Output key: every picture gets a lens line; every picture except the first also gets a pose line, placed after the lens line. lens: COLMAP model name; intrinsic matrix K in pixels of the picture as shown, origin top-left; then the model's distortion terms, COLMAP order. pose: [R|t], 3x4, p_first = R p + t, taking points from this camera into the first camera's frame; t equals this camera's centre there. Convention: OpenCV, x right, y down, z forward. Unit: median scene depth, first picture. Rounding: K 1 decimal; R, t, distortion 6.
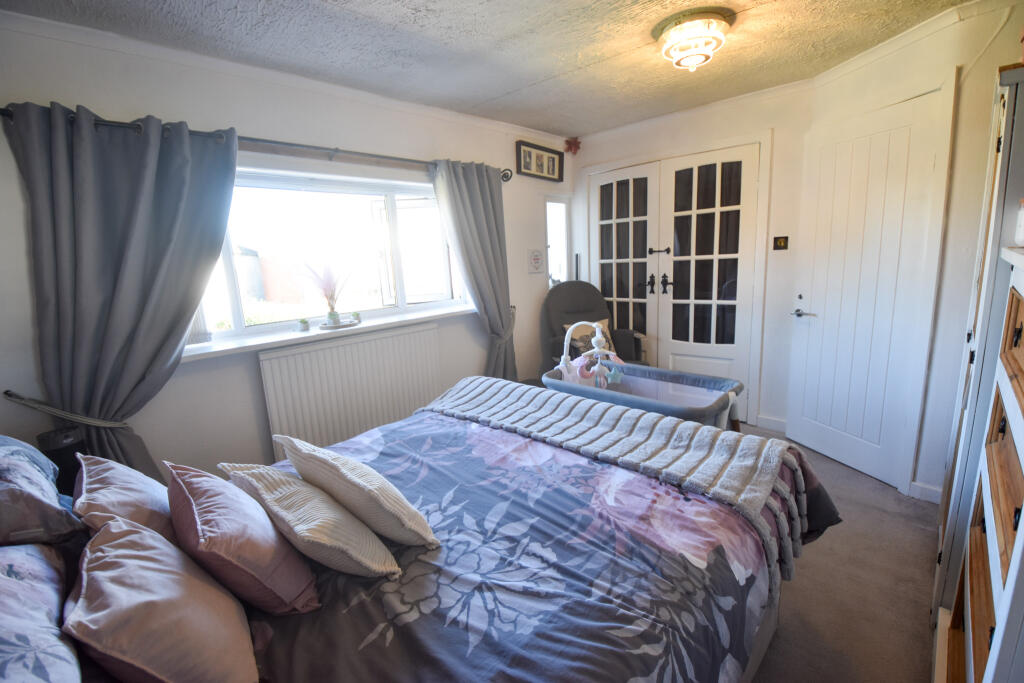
lens RADIAL K [[453.2, 0, 515.9], [0, 453.2, 343.5], [0, 0, 1]] dist [0.001191, -0.017095]
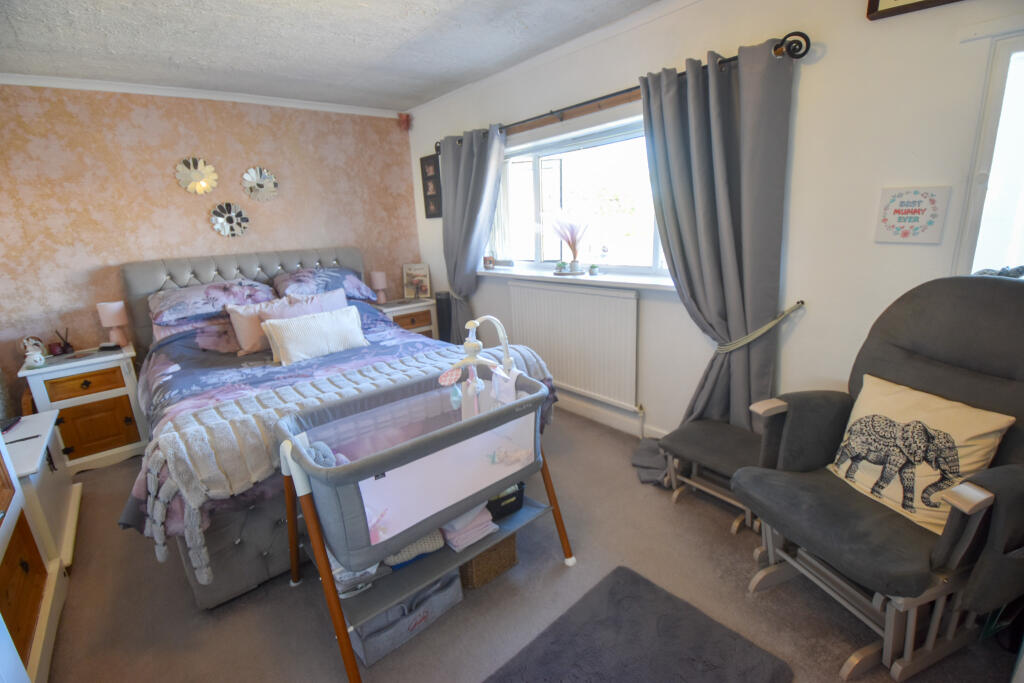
lens RADIAL K [[453.2, 0, 515.9], [0, 453.2, 343.5], [0, 0, 1]] dist [0.001191, -0.017095]
pose [[-0.110330, 0.305549, -0.945763, 0.624331], [-0.140182, 0.937276, 0.319161, -0.181732], [0.983960, 0.167792, -0.060577, 0.811432]]
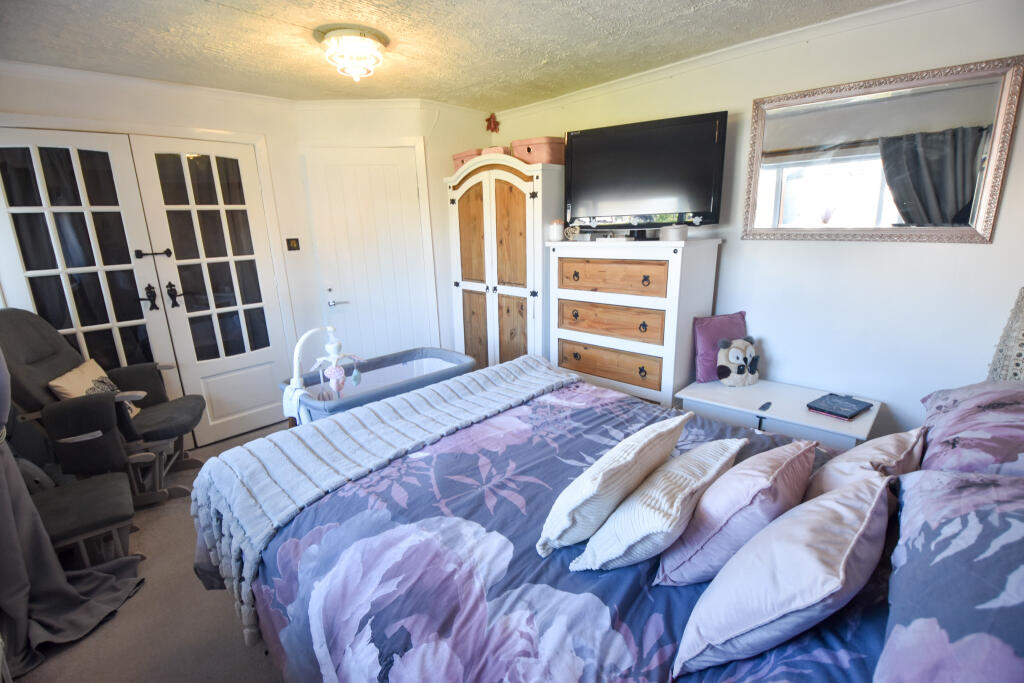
lens RADIAL K [[453.2, 0, 515.9], [0, 453.2, 343.5], [0, 0, 1]] dist [0.001191, -0.017095]
pose [[0.005325, -0.193195, 0.981146, -0.502258], [0.220968, 0.957133, 0.187268, -0.072840], [-0.975267, 0.215805, 0.047786, 0.441479]]
